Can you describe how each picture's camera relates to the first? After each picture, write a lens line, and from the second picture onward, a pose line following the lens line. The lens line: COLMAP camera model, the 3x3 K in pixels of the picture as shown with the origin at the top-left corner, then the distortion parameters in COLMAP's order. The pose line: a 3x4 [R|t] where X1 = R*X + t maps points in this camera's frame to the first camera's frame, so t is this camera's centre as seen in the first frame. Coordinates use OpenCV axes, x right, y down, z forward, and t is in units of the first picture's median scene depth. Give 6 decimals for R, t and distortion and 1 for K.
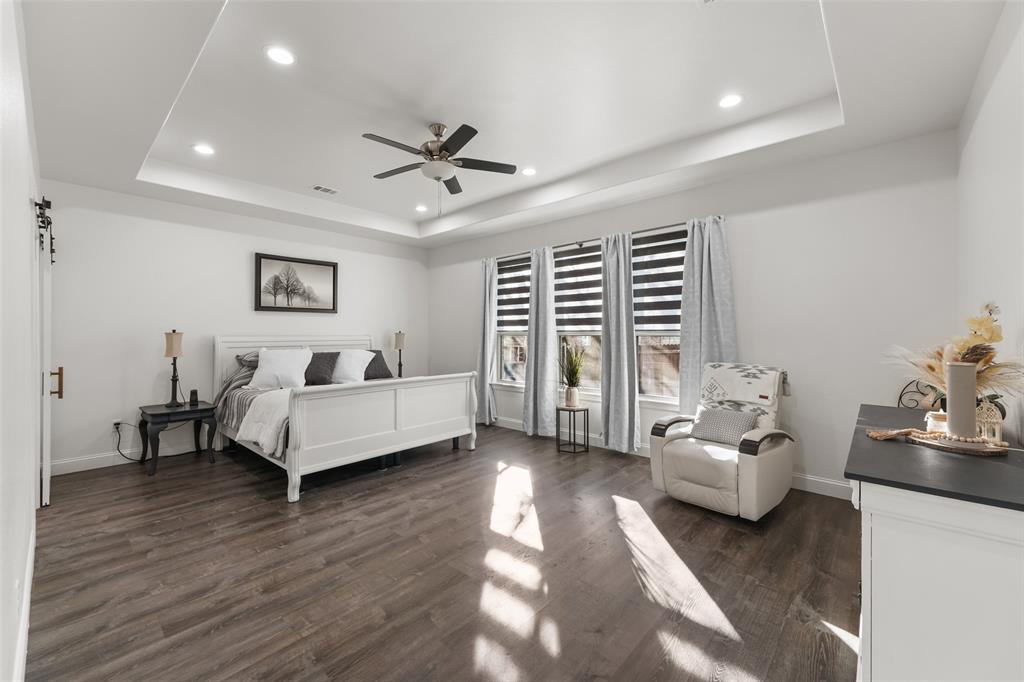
lens RADIAL K [[411.1, 0, 503.8], [0, 411.1, 336.3], [0, 0, 1]] dist [0.008052, -0.001127]
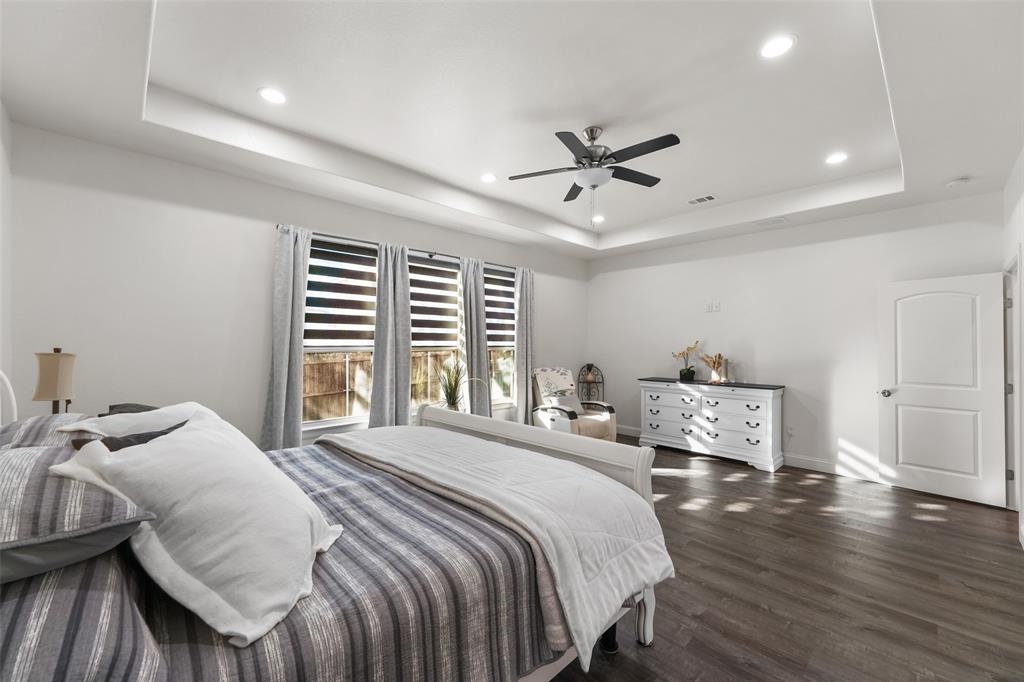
lens RADIAL K [[411.1, 0, 506.4], [0, 411.1, 345.0], [0, 0, 1]] dist [0.008052, -0.001127]
pose [[0.060230, -0.000070, 0.998185, -0.743579], [0.003745, 0.999993, -0.000156, -0.017131], [-0.998177, 0.003748, 0.060230, 0.774179]]
